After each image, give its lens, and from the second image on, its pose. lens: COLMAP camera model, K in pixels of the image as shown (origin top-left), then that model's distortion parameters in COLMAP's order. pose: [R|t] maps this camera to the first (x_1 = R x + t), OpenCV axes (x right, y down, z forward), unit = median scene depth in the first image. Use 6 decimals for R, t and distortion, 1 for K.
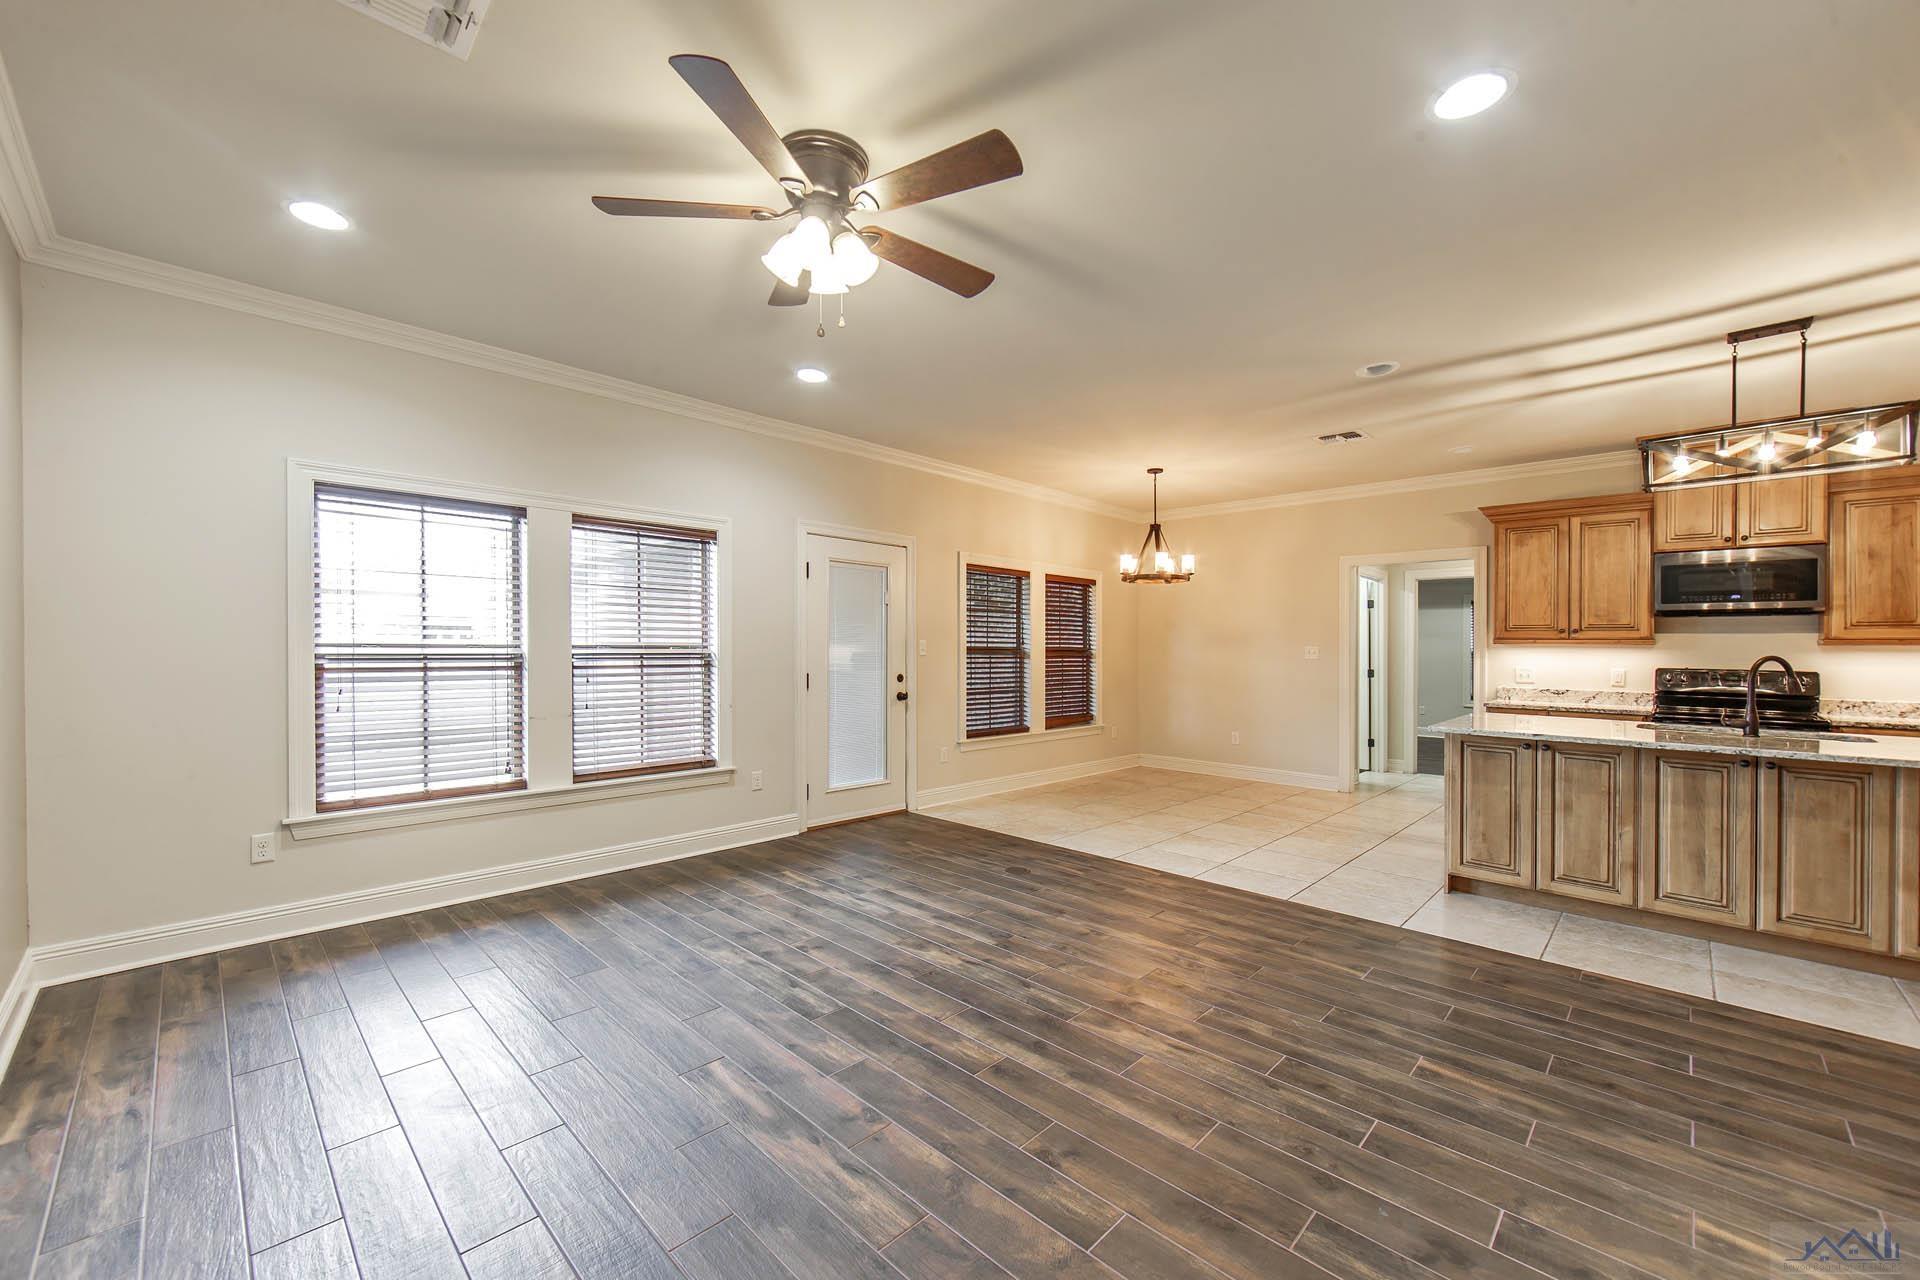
lens RADIAL K [[755.3, 0, 951.8], [0, 755.3, 642.3], [0, 0, 1]] dist [-0.000196, -0.000027]
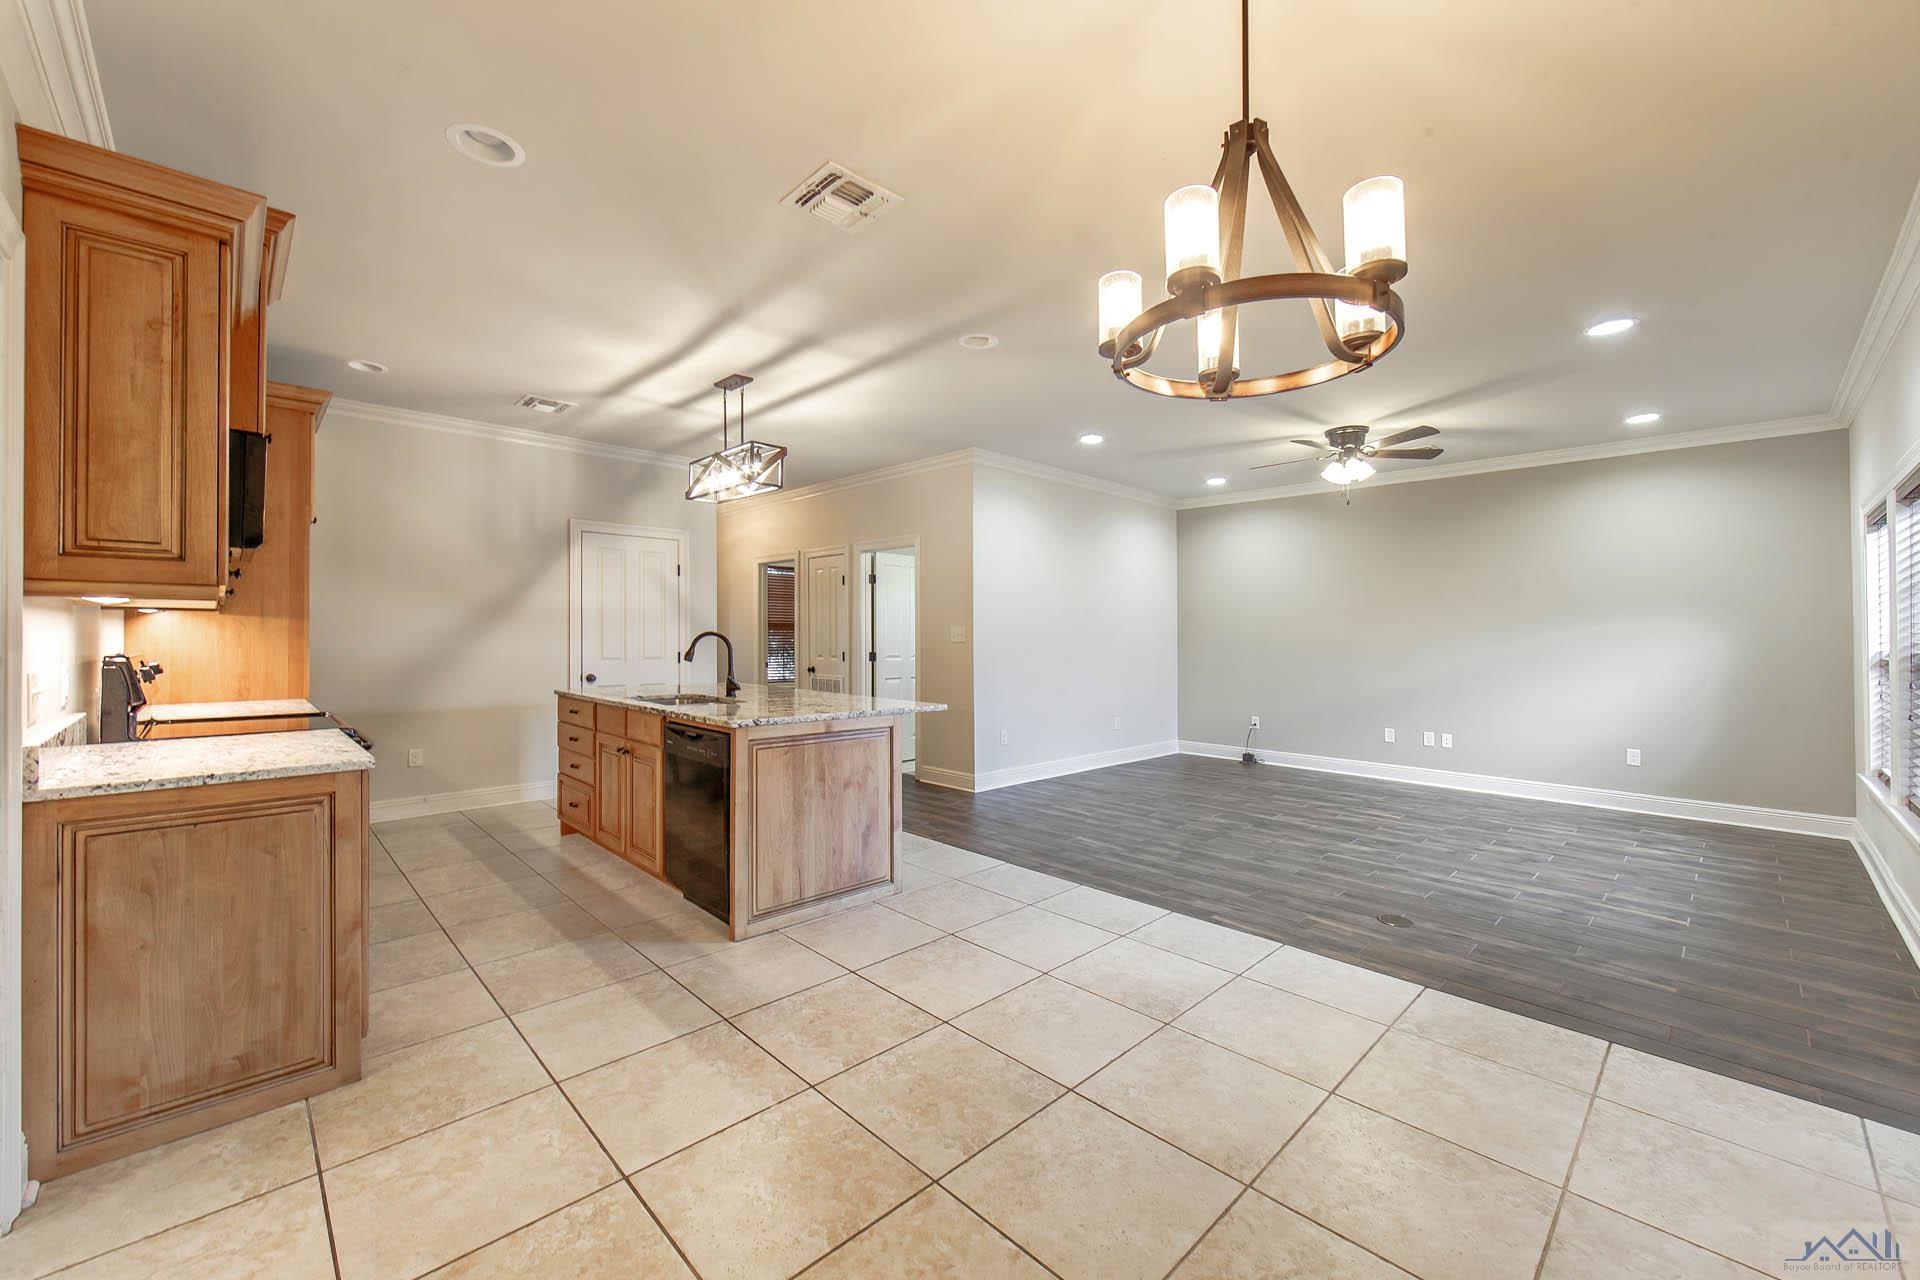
lens RADIAL K [[755.3, 0, 970.0], [0, 755.3, 632.3], [0, 0, 1]] dist [-0.000196, -0.000027]
pose [[-0.999662, -0.018647, 0.018136, 0.493849], [-0.018749, 0.999809, -0.005486, 0.014508], [-0.018030, -0.005824, -0.999820, 1.703613]]
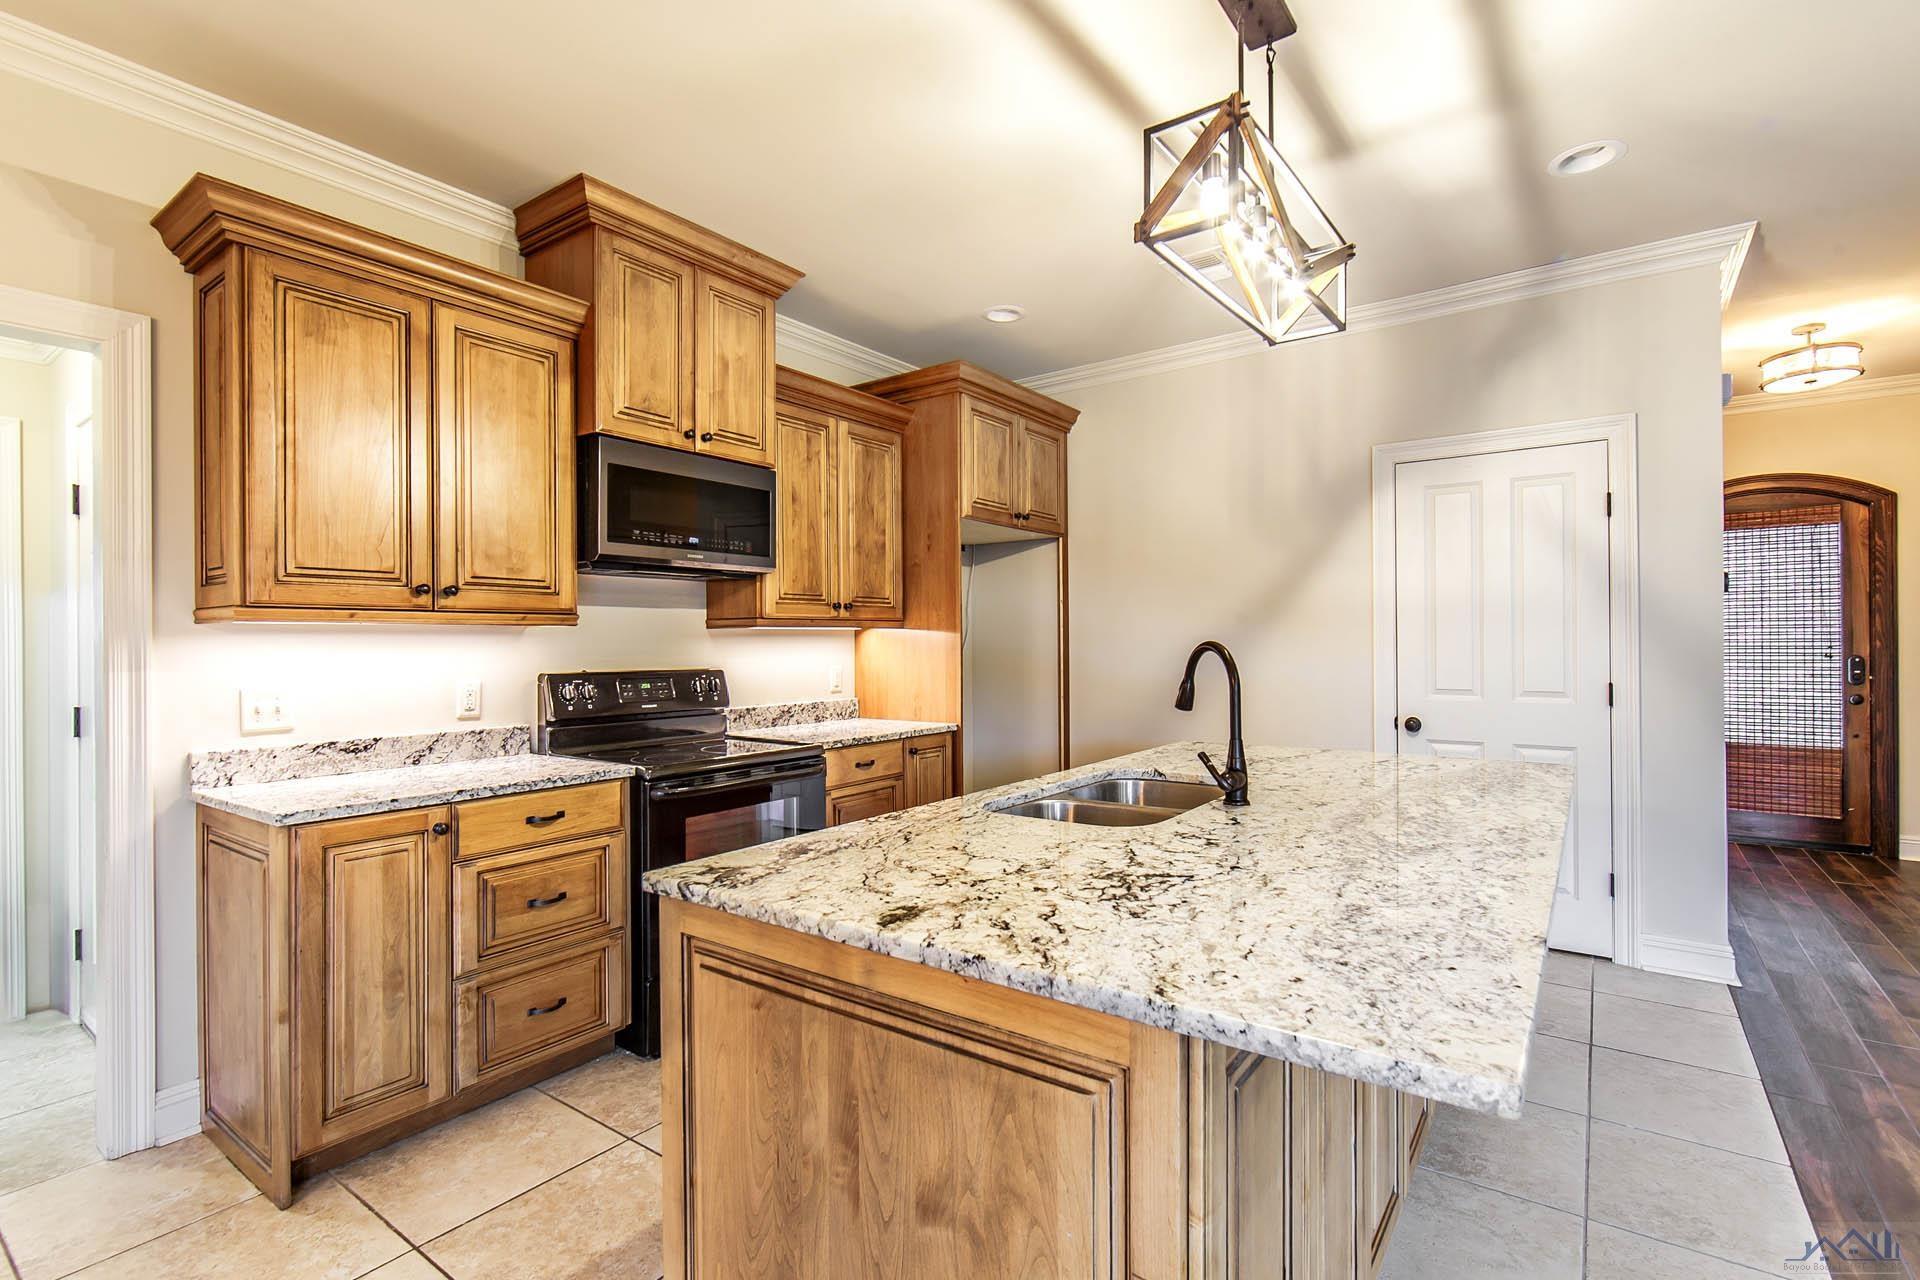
lens RADIAL K [[897.8, 0, 961.9], [0, 897.8, 648.3], [0, 0, 1]] dist [-0.010132, -0.000372]
pose [[-0.152808, -0.015032, 0.988142, 0.399717], [0.001560, 0.999879, 0.015451, 0.011506], [-0.988255, 0.003902, -0.152766, 1.033530]]
